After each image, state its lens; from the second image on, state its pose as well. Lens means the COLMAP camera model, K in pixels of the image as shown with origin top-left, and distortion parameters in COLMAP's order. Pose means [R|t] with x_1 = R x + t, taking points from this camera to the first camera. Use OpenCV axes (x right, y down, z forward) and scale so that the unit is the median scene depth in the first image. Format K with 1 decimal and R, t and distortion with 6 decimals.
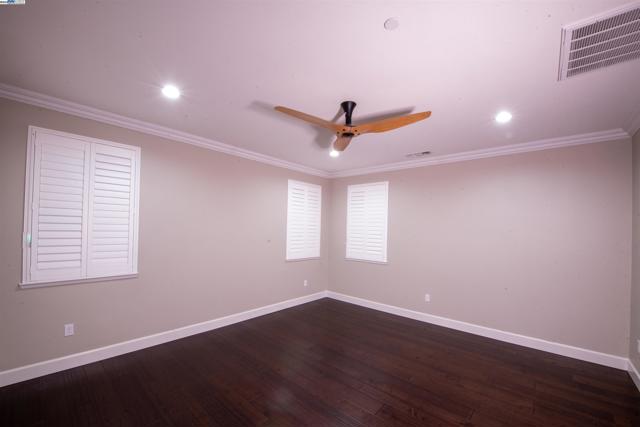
lens RADIAL K [[256.3, 0, 323.0], [0, 256.3, 228.2], [0, 0, 1]] dist [0.001677, 0.000022]
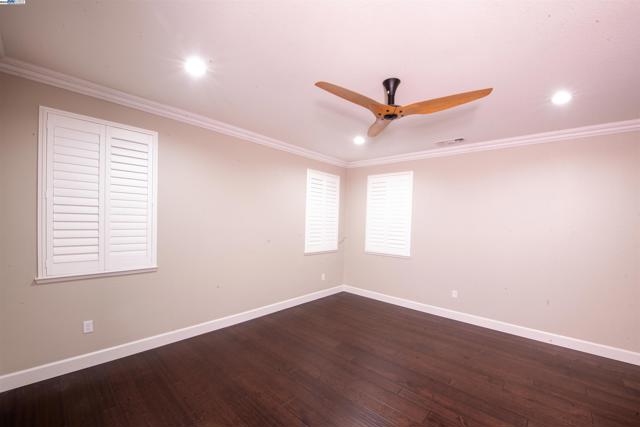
lens RADIAL K [[256.3, 0, 323.0], [0, 256.3, 228.2], [0, 0, 1]] dist [0.001677, 0.000022]
pose [[0.999916, 0.006323, -0.011332, -0.108254], [-0.005956, 0.999465, 0.032145, -0.000312], [0.011529, -0.032075, 0.999419, 0.072974]]
